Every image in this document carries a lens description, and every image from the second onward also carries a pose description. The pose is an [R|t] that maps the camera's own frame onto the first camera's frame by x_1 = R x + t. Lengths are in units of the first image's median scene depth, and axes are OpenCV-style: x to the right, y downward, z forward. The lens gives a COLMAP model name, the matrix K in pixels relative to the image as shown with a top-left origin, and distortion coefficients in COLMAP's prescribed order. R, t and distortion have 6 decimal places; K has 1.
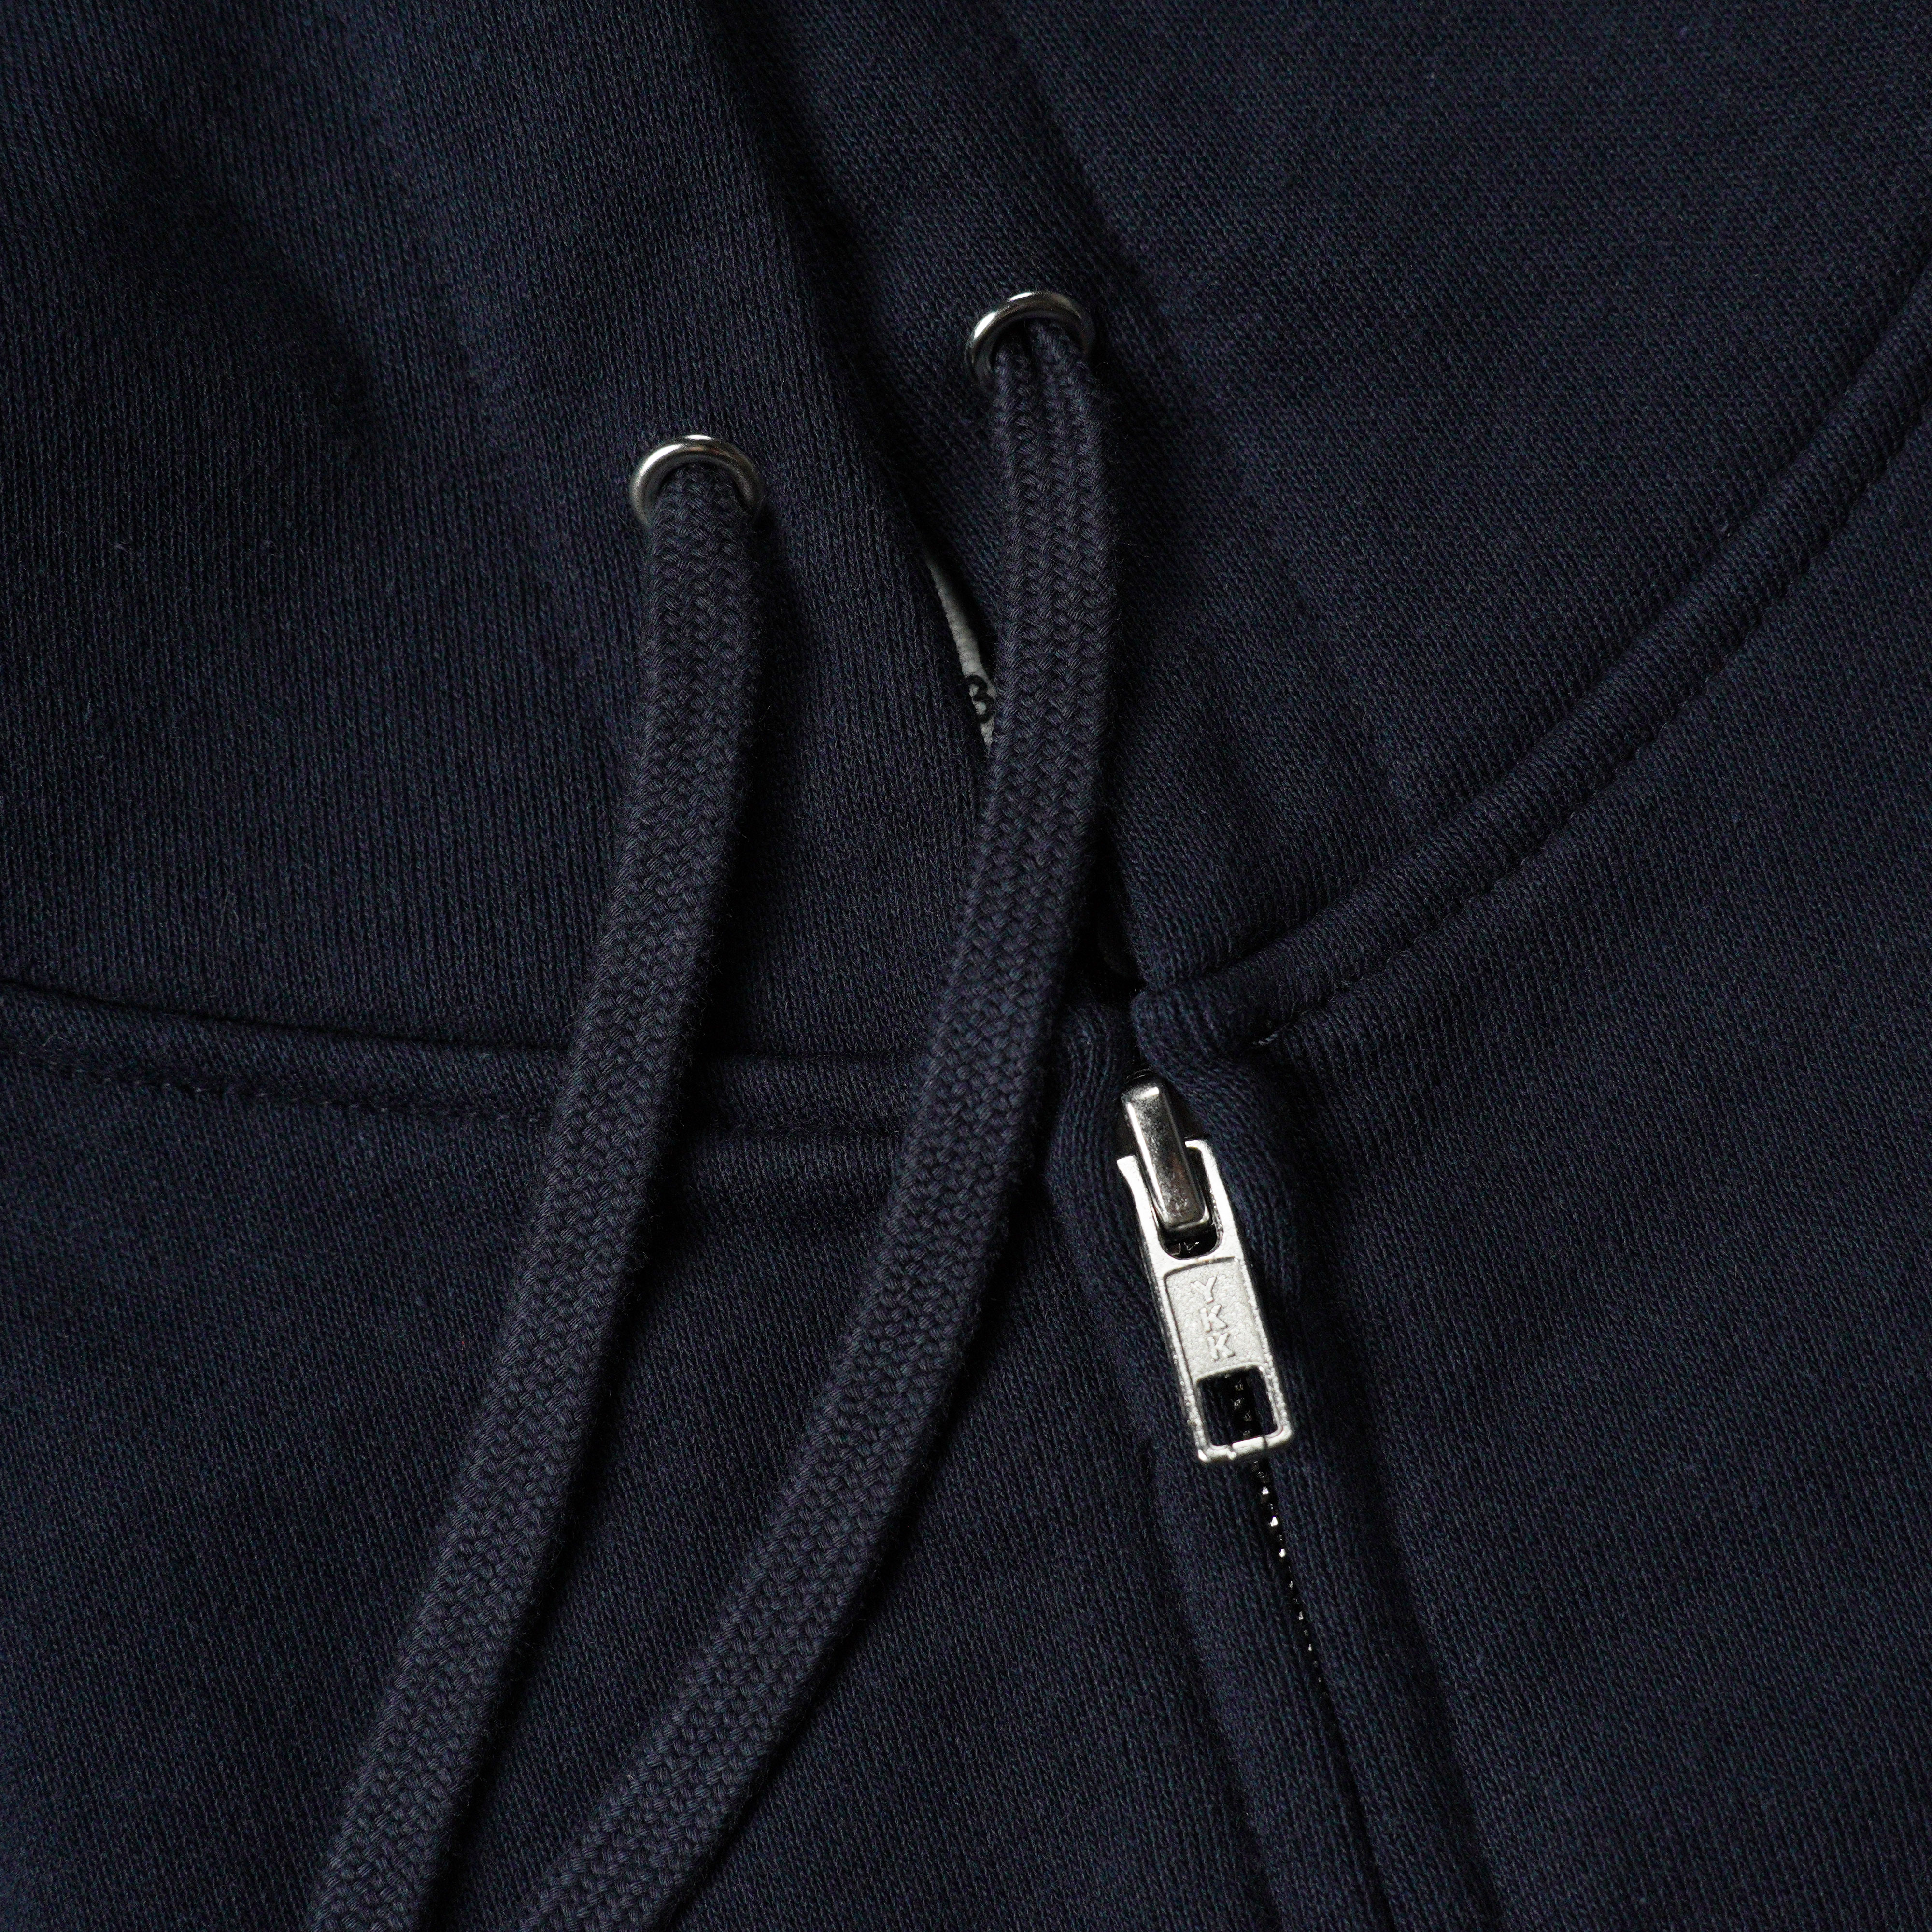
lens RADIAL K [[3657.0, 0, 969.6], [0, 3657.0, 964.5], [0, 0, 1]] dist [-0.080294, 0.000000]
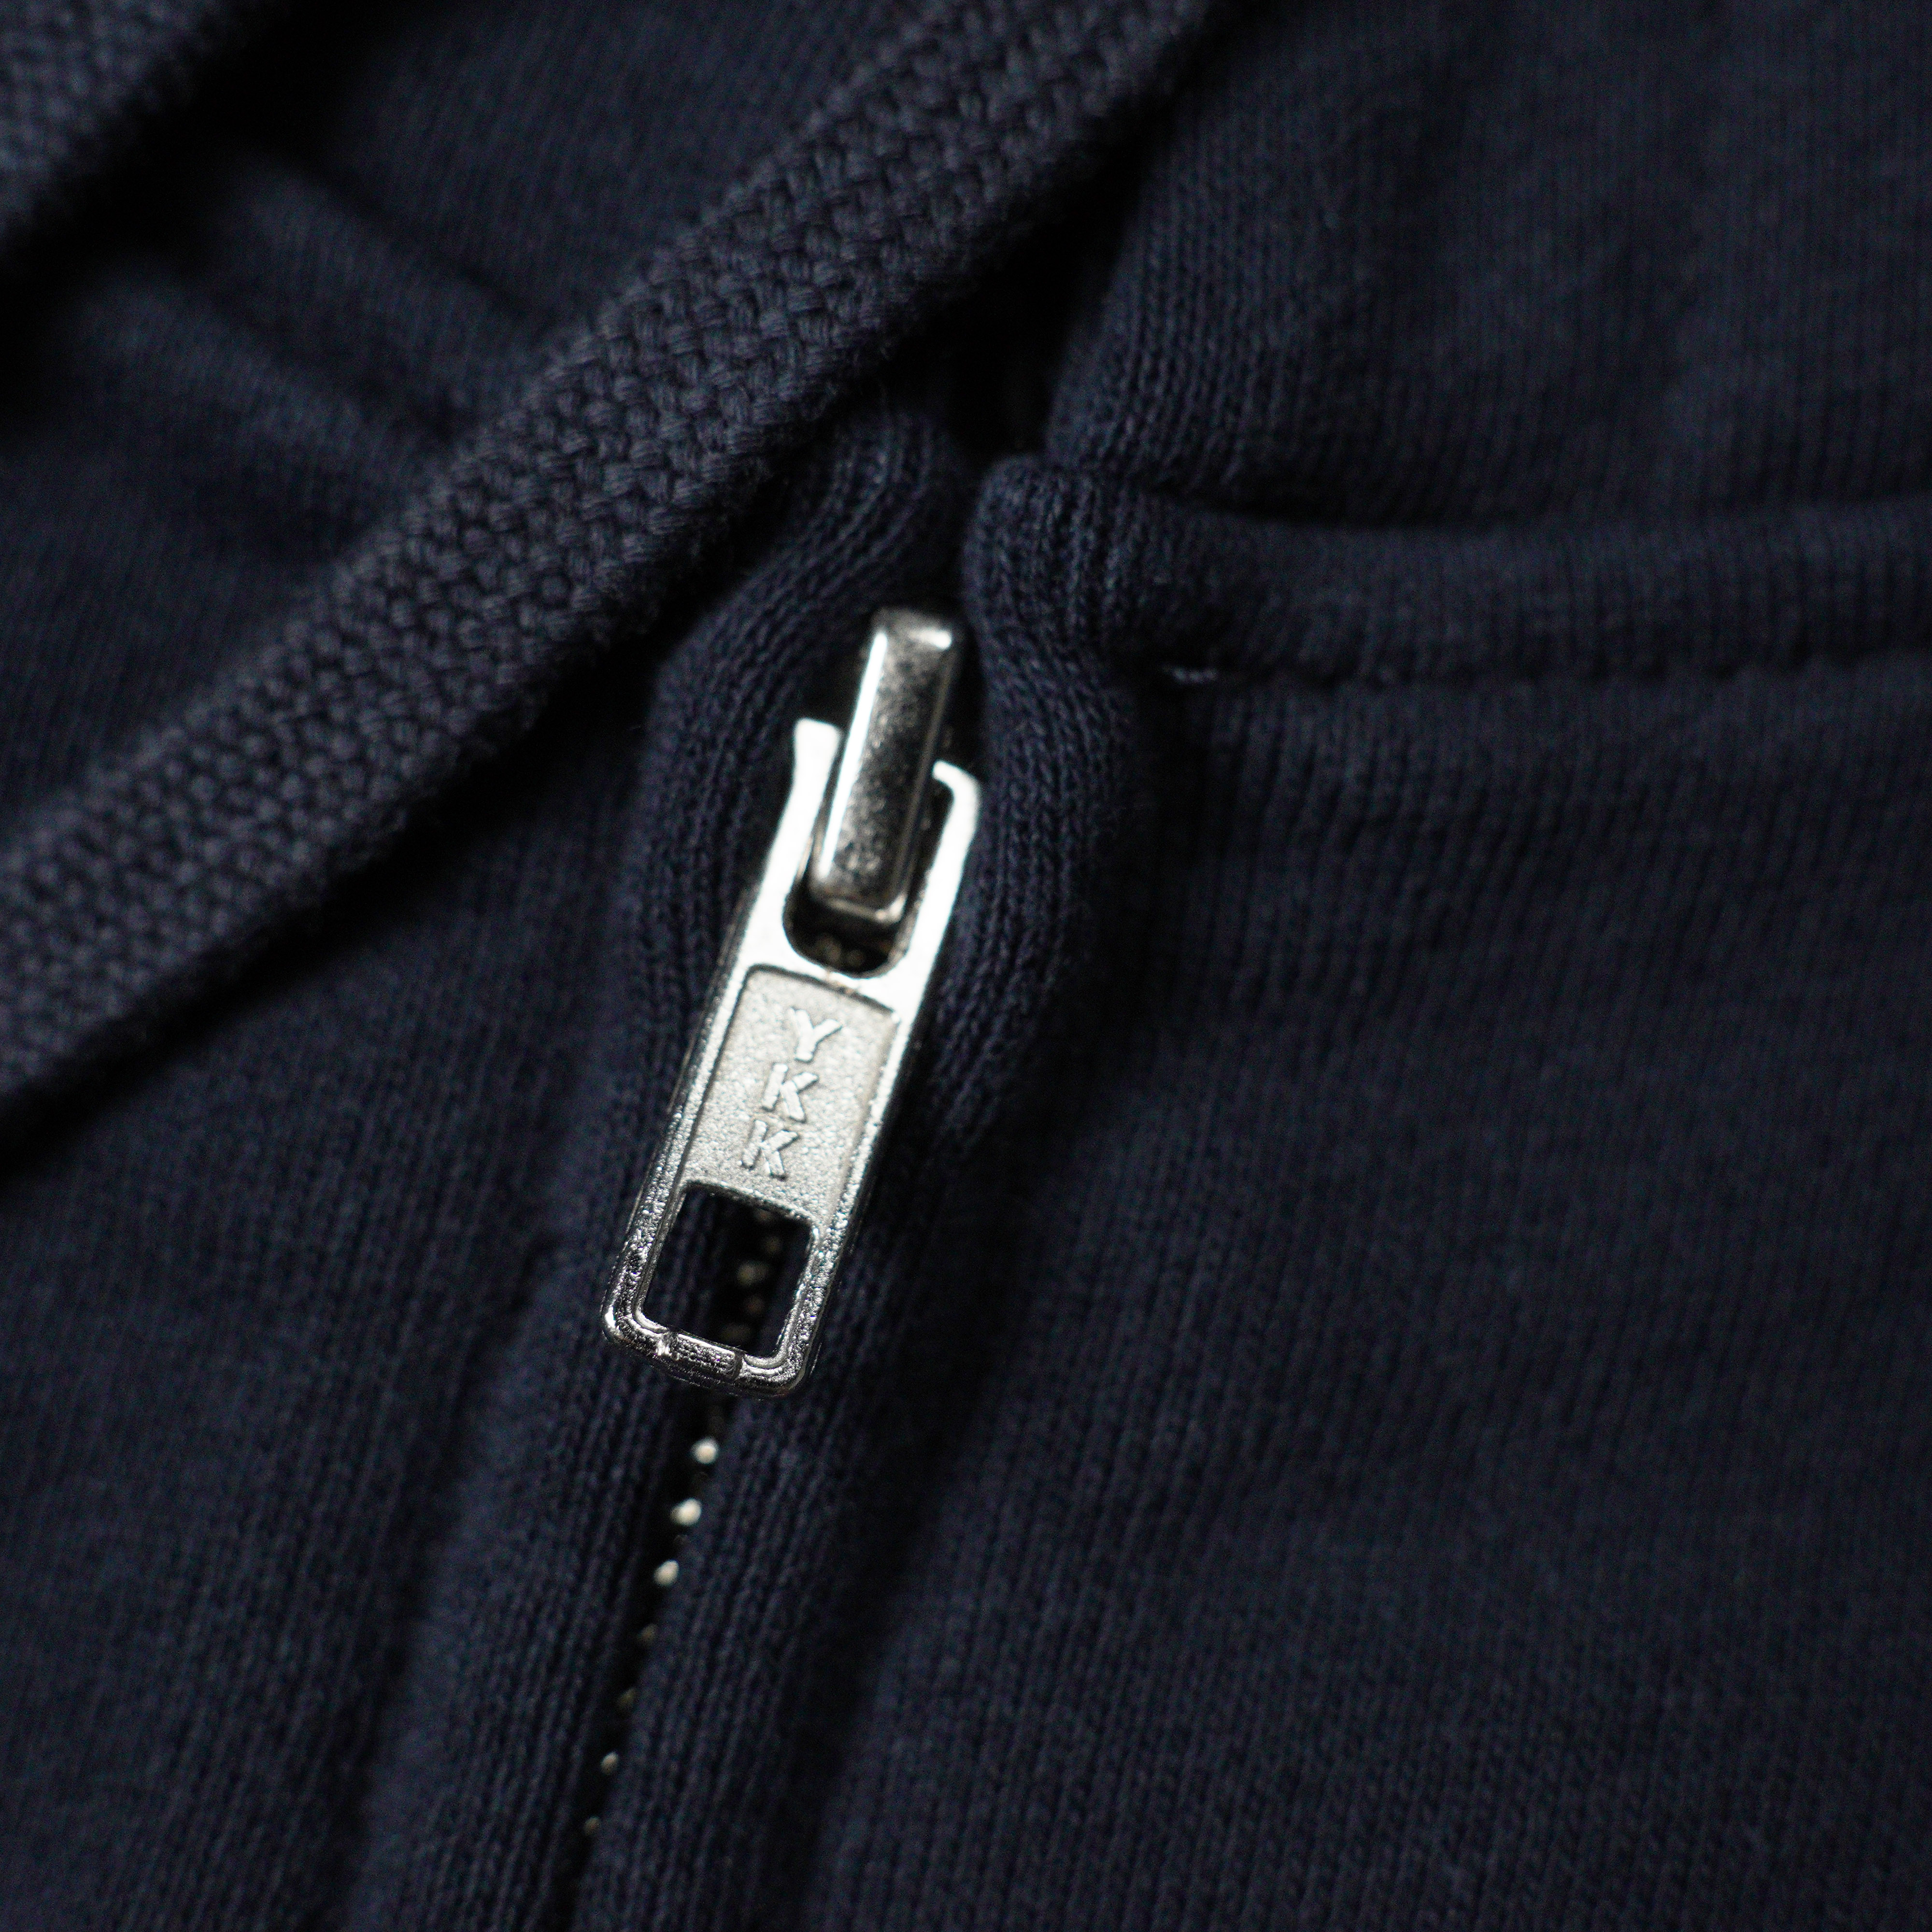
lens RADIAL K [[3657.0, 0, 962.8], [0, 3657.0, 964.8], [0, 0, 1]] dist [-0.080294, 0.000000]
pose [[0.845074, 0.534477, 0.013552, 0.069913], [-0.534610, 0.844437, 0.033447, 0.053707], [0.006433, -0.035511, 0.999349, 0.512585]]
